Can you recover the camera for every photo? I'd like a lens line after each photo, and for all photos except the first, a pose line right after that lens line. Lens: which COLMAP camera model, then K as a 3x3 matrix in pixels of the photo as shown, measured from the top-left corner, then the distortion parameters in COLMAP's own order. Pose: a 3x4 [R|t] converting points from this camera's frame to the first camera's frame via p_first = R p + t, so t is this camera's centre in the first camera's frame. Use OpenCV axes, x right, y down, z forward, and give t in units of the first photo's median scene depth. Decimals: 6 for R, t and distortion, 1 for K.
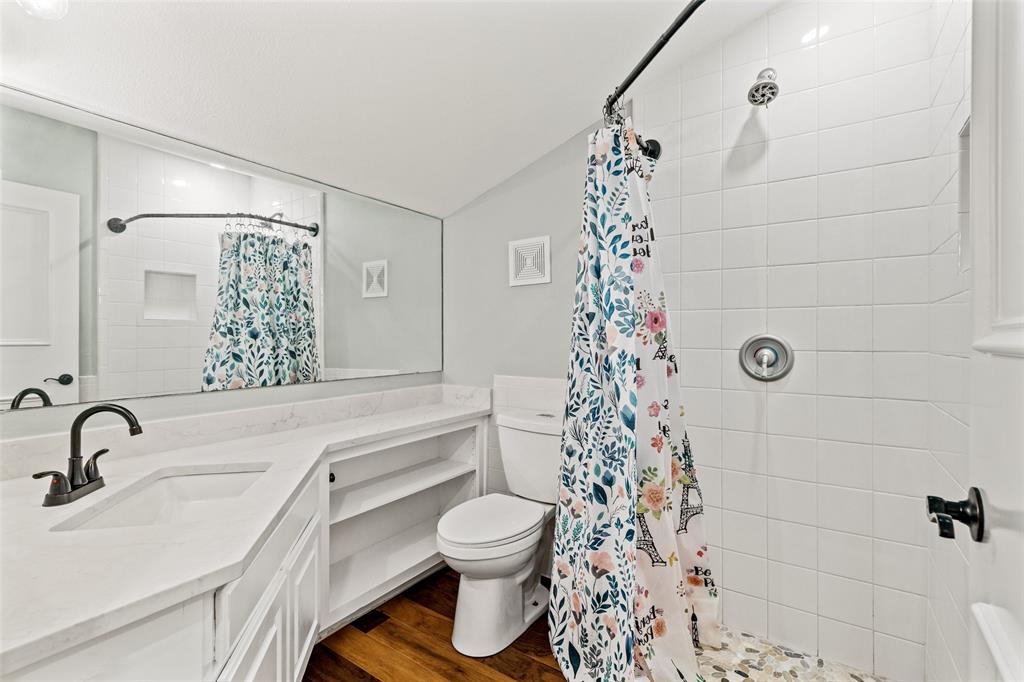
lens RADIAL K [[459.6, 0, 512.0], [0, 459.6, 341.0], [0, 0, 1]] dist [0.002670, -0.000249]
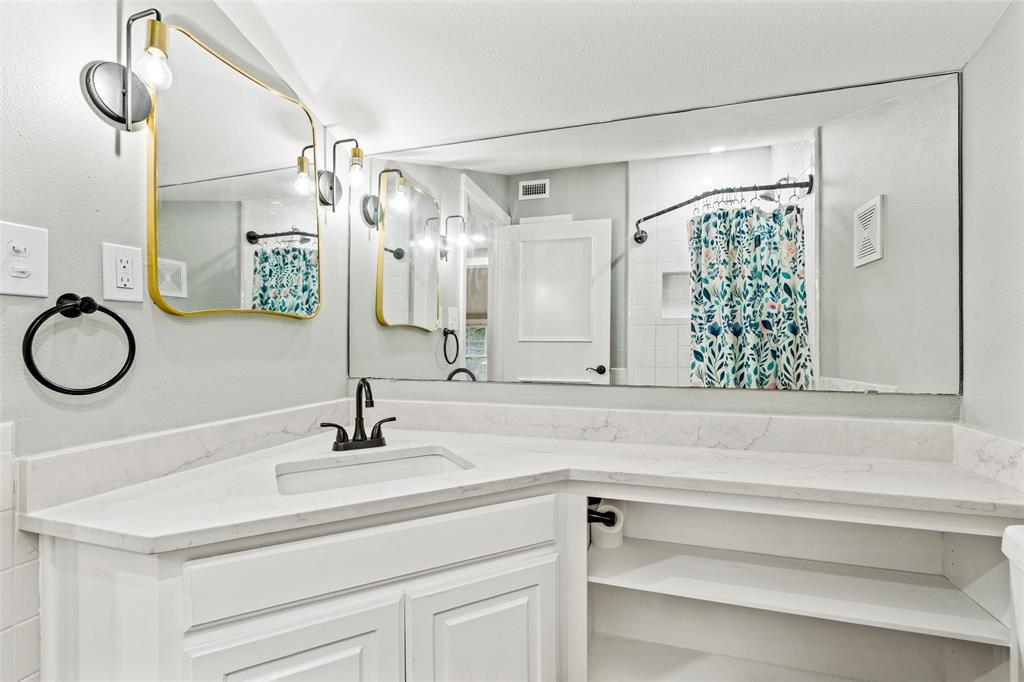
lens RADIAL K [[467.0, 0, 509.0], [0, 467.0, 343.8], [0, 0, 1]] dist [0.003104, 0.000122]
pose [[0.277016, 0.001166, -0.960865, 0.164820], [-0.007361, 0.999972, -0.000909, 0.014963], [0.960837, 0.007325, 0.277017, 0.391631]]
